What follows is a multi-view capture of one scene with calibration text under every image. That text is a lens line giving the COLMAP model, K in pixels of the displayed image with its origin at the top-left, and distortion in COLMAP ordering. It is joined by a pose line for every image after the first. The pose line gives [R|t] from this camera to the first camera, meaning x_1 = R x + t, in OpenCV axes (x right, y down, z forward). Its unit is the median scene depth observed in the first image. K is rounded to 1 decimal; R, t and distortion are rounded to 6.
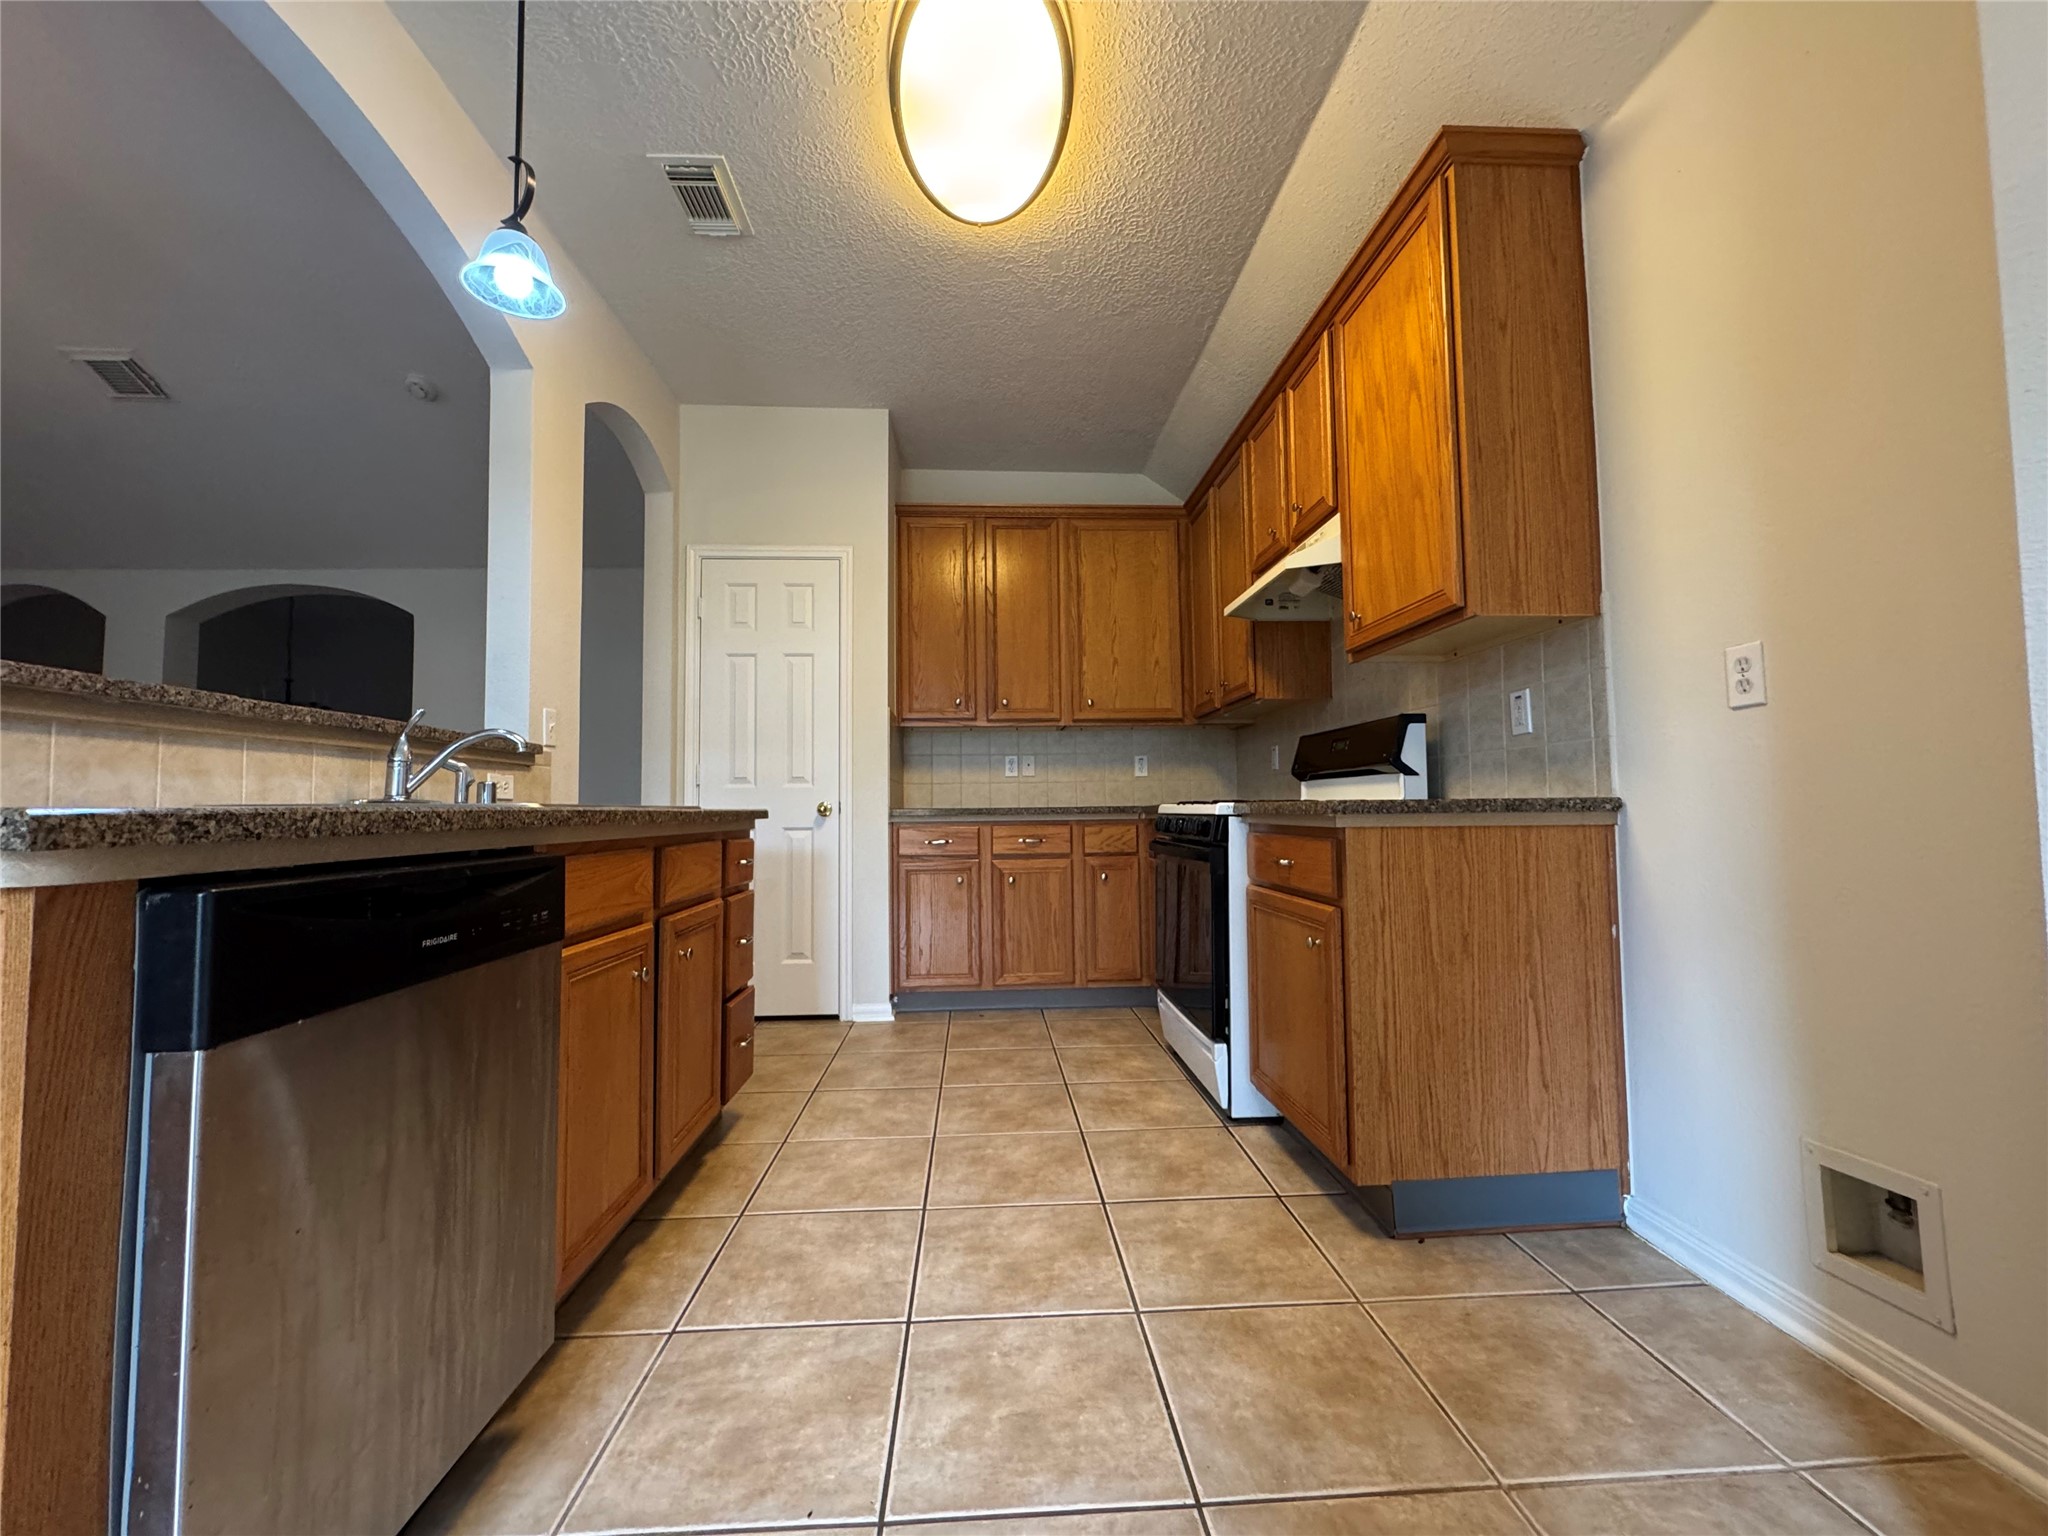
lens RADIAL K [[816.9, 0, 1021.4], [0, 816.9, 762.8], [0, 0, 1]] dist [-0.002610, -0.000005]
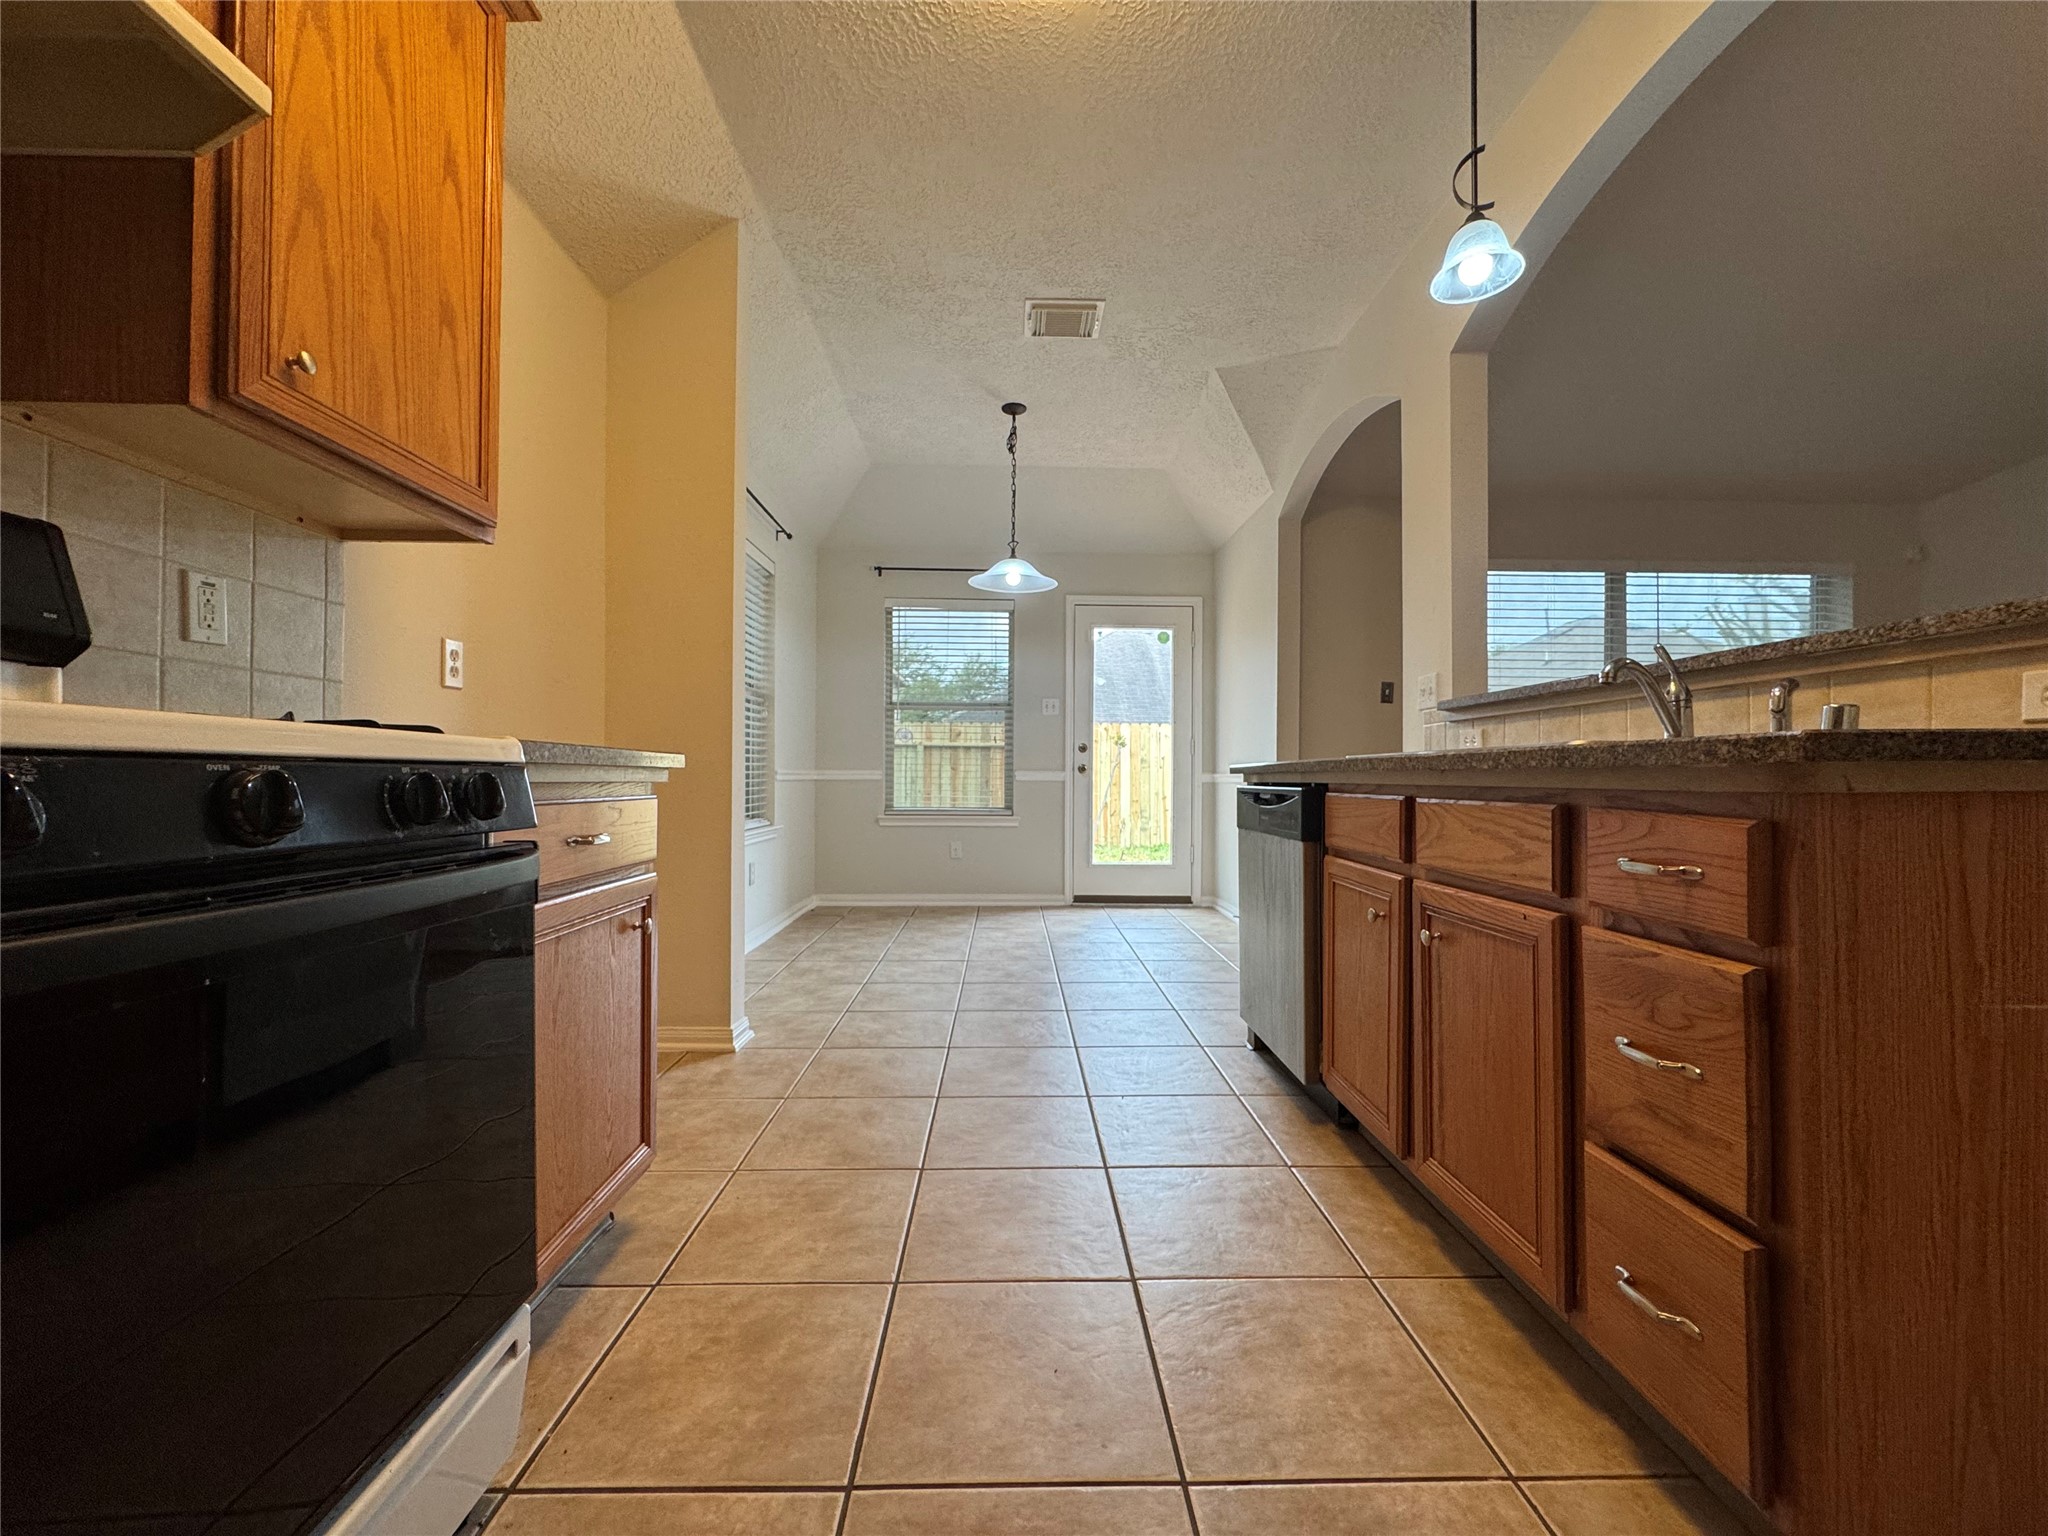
lens RADIAL K [[816.9, 0, 1012.8], [0, 816.9, 776.5], [0, 0, 1]] dist [-0.002610, -0.000005]
pose [[-0.998866, 0.008428, 0.046863, -0.047916], [0.005652, 0.998238, -0.059072, 0.128843], [-0.047278, -0.058740, -0.997153, 1.888107]]
